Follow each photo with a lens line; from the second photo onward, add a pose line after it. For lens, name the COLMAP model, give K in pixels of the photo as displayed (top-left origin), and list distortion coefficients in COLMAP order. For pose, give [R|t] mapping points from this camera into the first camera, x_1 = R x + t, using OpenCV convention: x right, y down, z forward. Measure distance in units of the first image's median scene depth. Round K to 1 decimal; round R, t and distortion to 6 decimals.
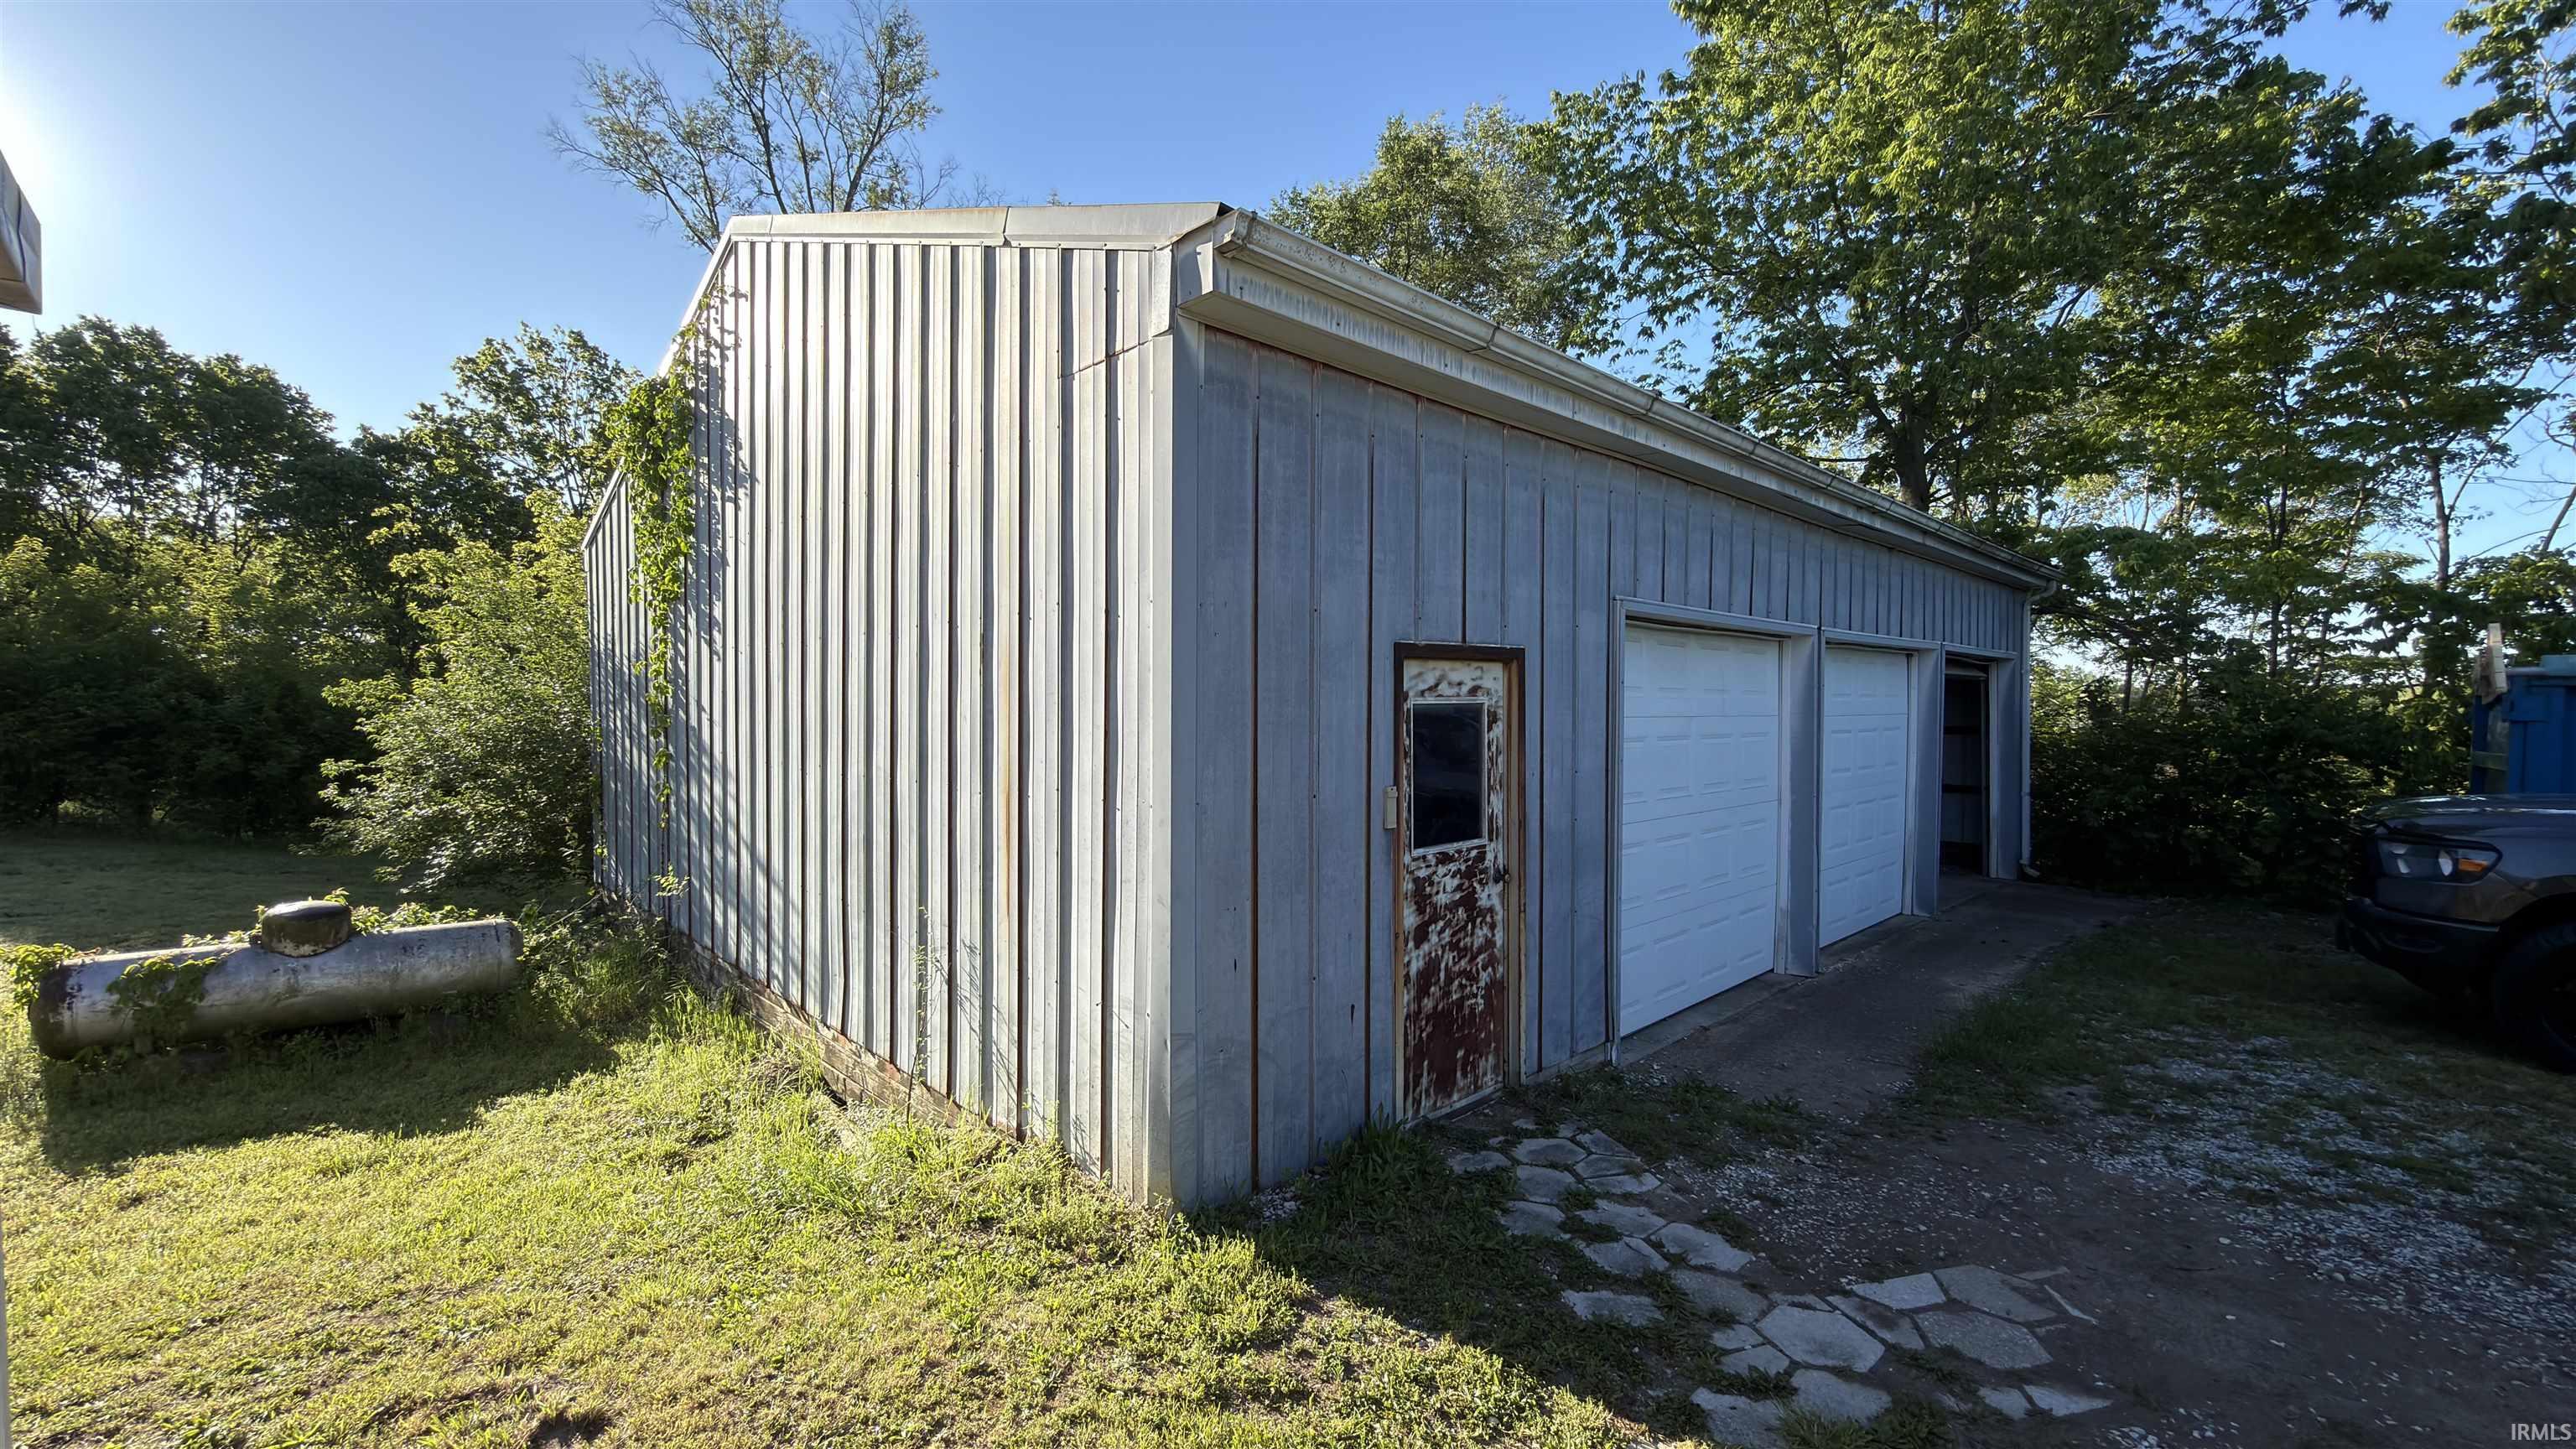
lens RADIAL K [[1026.0, 0, 1288.0], [0, 1026.0, 724.5], [0, 0, 1]] dist [0.001228, 0.000075]
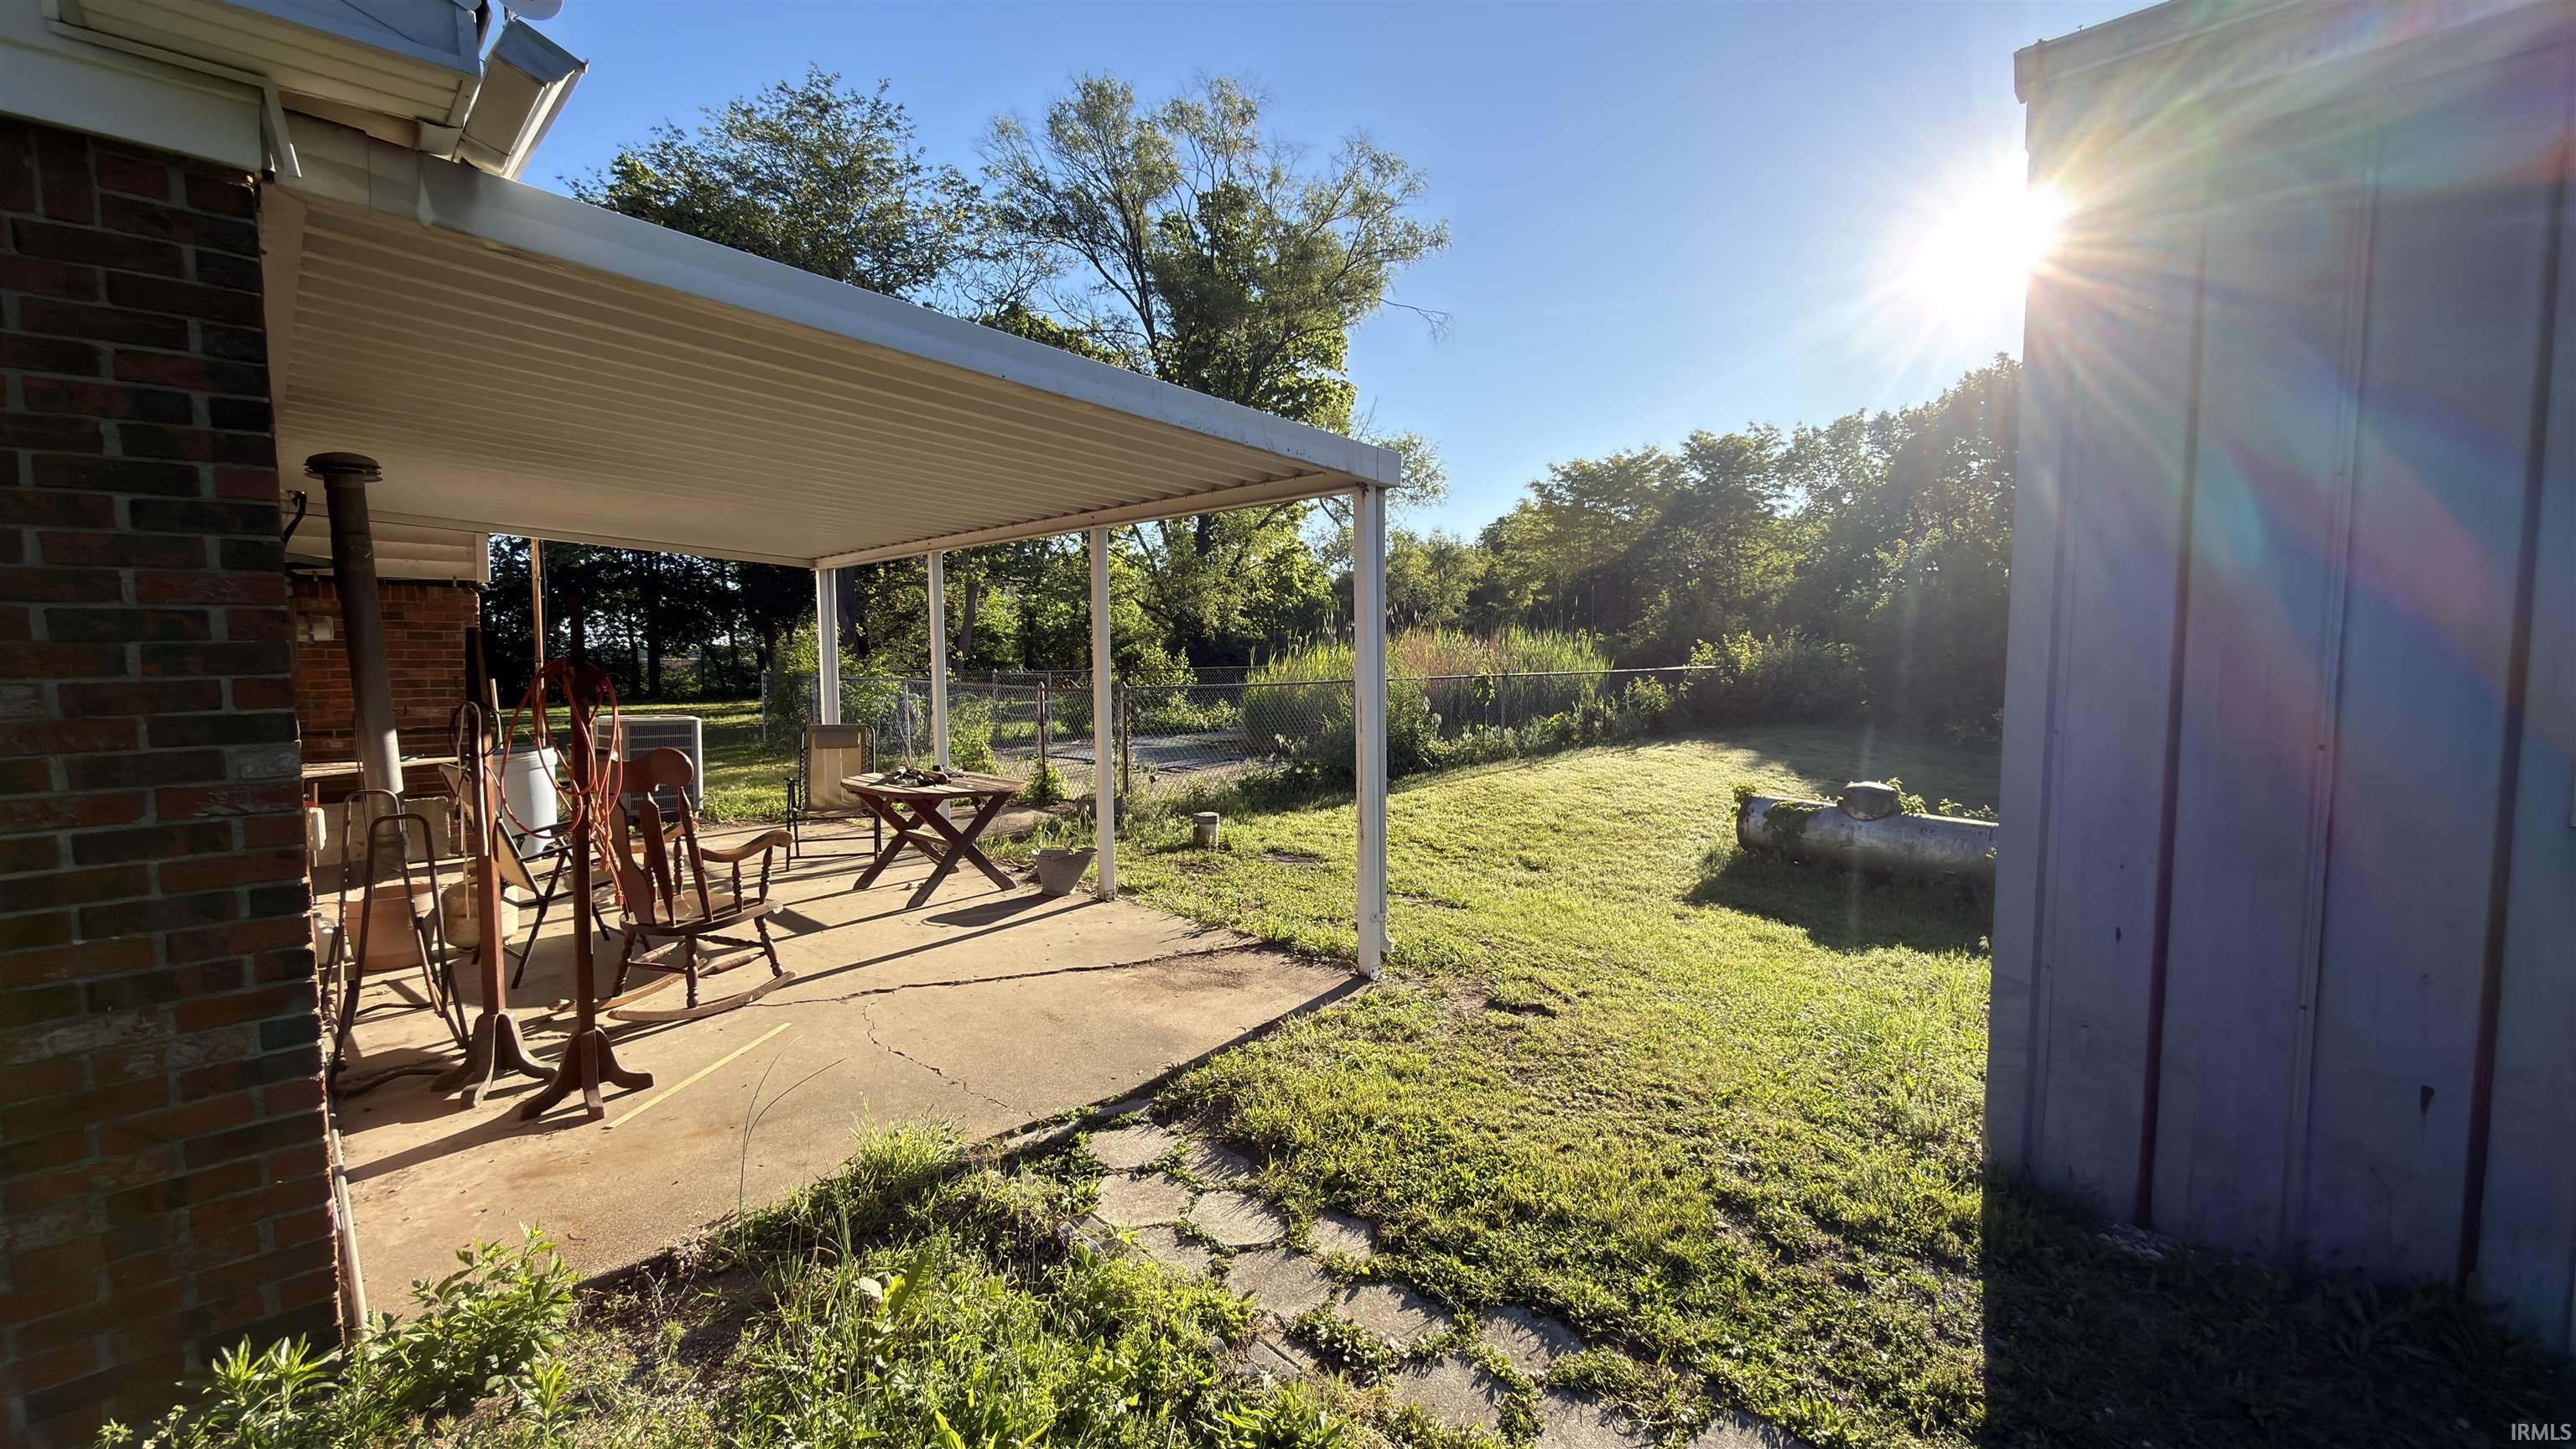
lens RADIAL K [[1026.0, 0, 1288.0], [0, 1026.0, 724.5], [0, 0, 1]] dist [0.001228, 0.000075]
pose [[0.025182, 0.070037, -0.997226, 0.874465], [-0.019107, 0.997394, 0.069567, 0.024792], [0.999500, 0.017302, 0.026455, 0.362949]]
